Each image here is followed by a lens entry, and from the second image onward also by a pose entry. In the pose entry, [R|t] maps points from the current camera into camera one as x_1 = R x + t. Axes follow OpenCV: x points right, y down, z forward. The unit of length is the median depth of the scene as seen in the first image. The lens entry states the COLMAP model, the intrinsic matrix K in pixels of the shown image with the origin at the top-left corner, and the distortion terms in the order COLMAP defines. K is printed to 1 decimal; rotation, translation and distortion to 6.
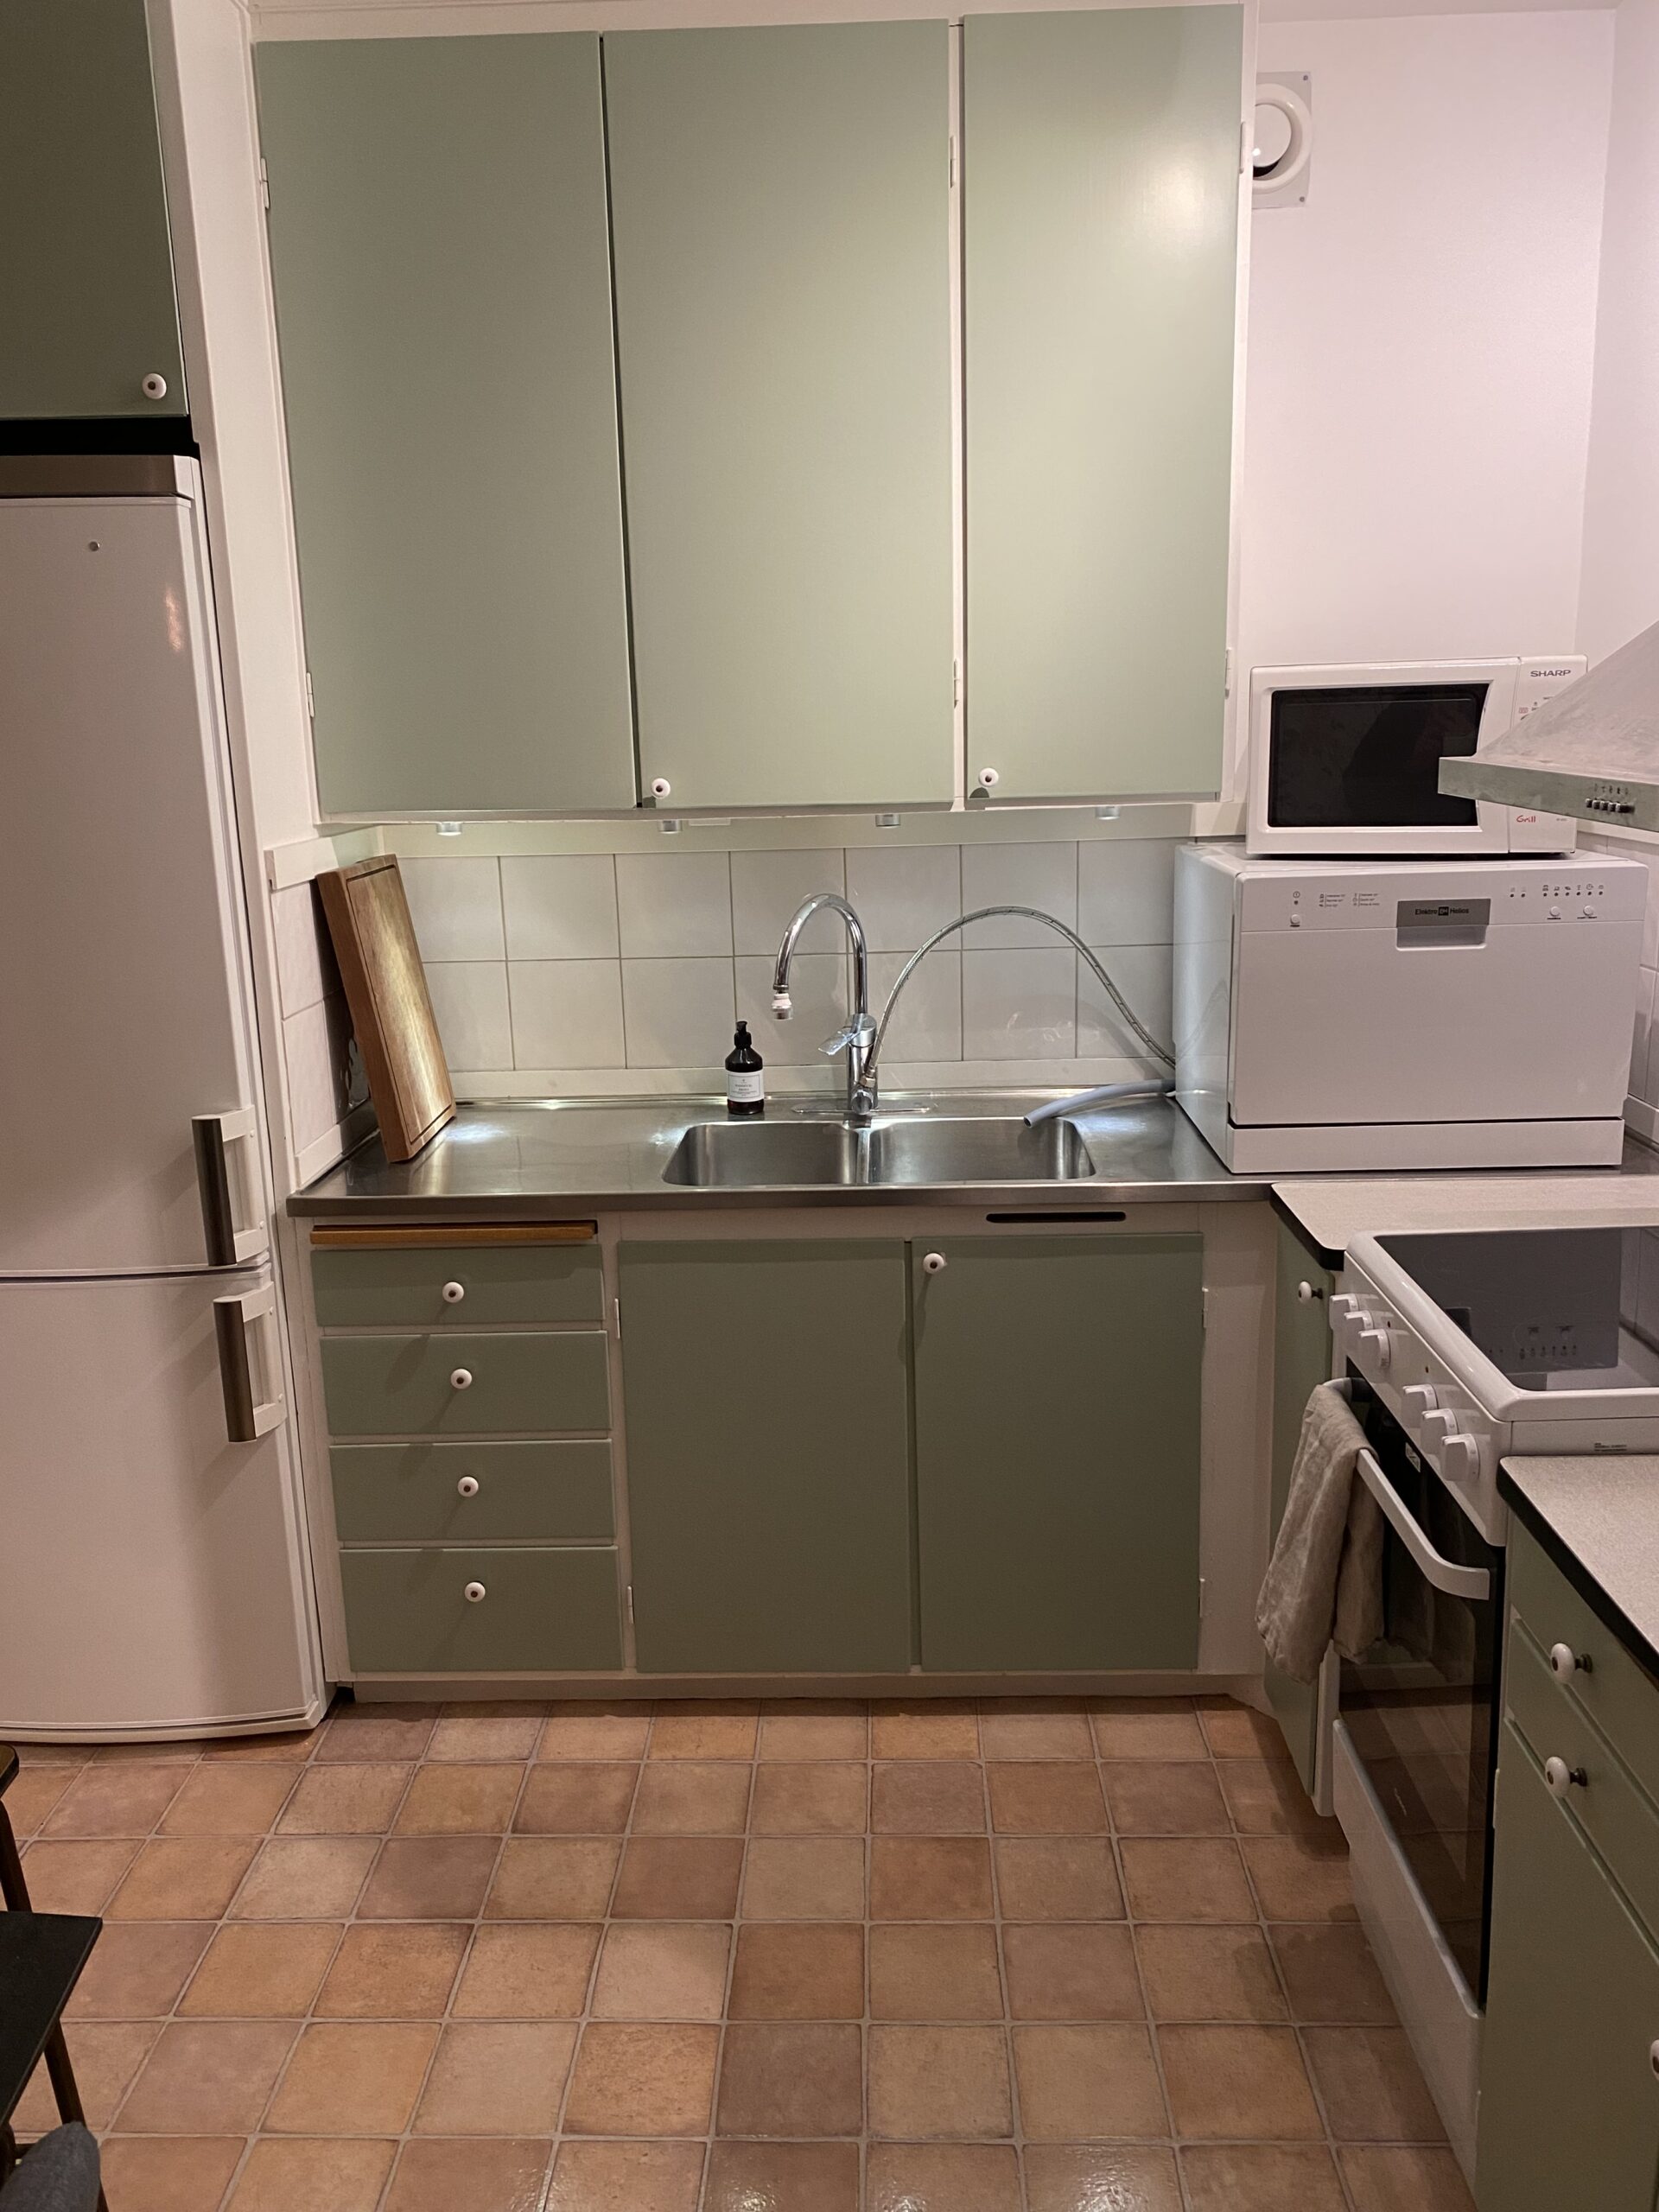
lens RADIAL K [[1677.2, 0, 829.5], [0, 1677.2, 1106.0], [0, 0, 1]] dist [0.024067, -0.008765]
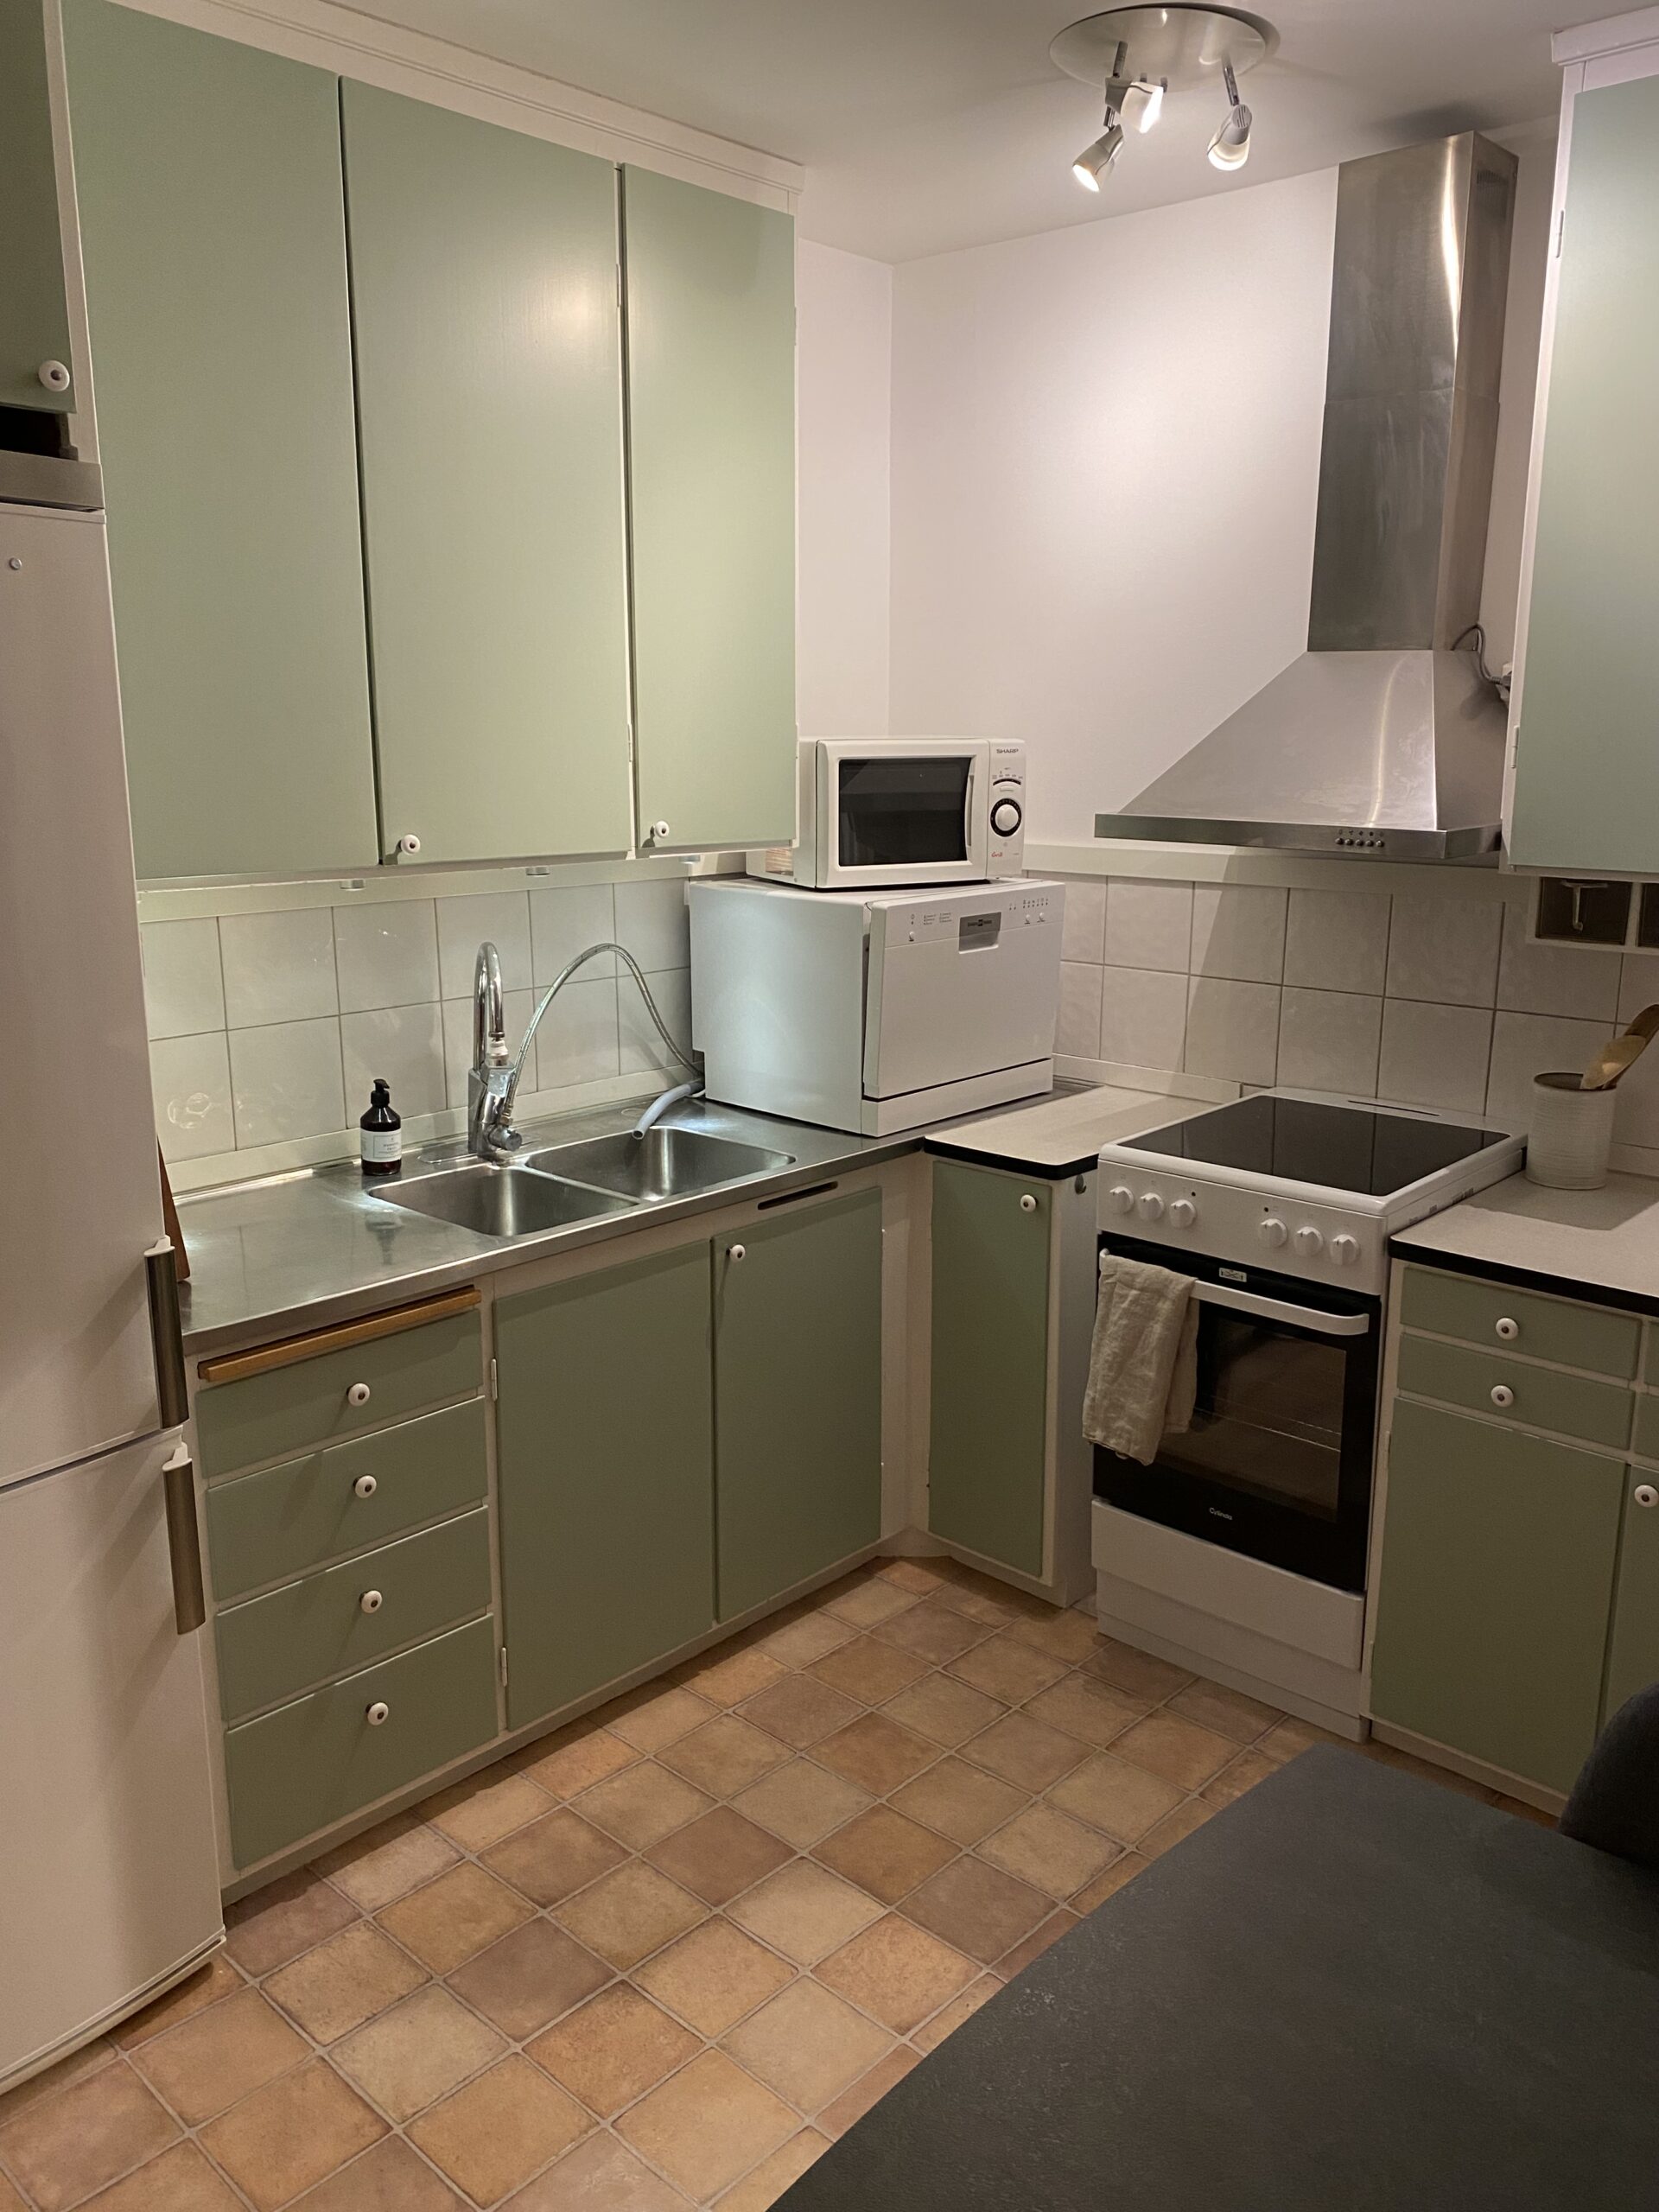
lens RADIAL K [[1677.2, 0, 829.5], [0, 1677.2, 1106.0], [0, 0, 1]] dist [0.024067, -0.008765]
pose [[0.659516, -0.137339, 0.739037, -0.713948], [0.148772, 0.987568, 0.050760, -0.053639], [-0.736821, 0.076471, 0.671749, 0.175281]]
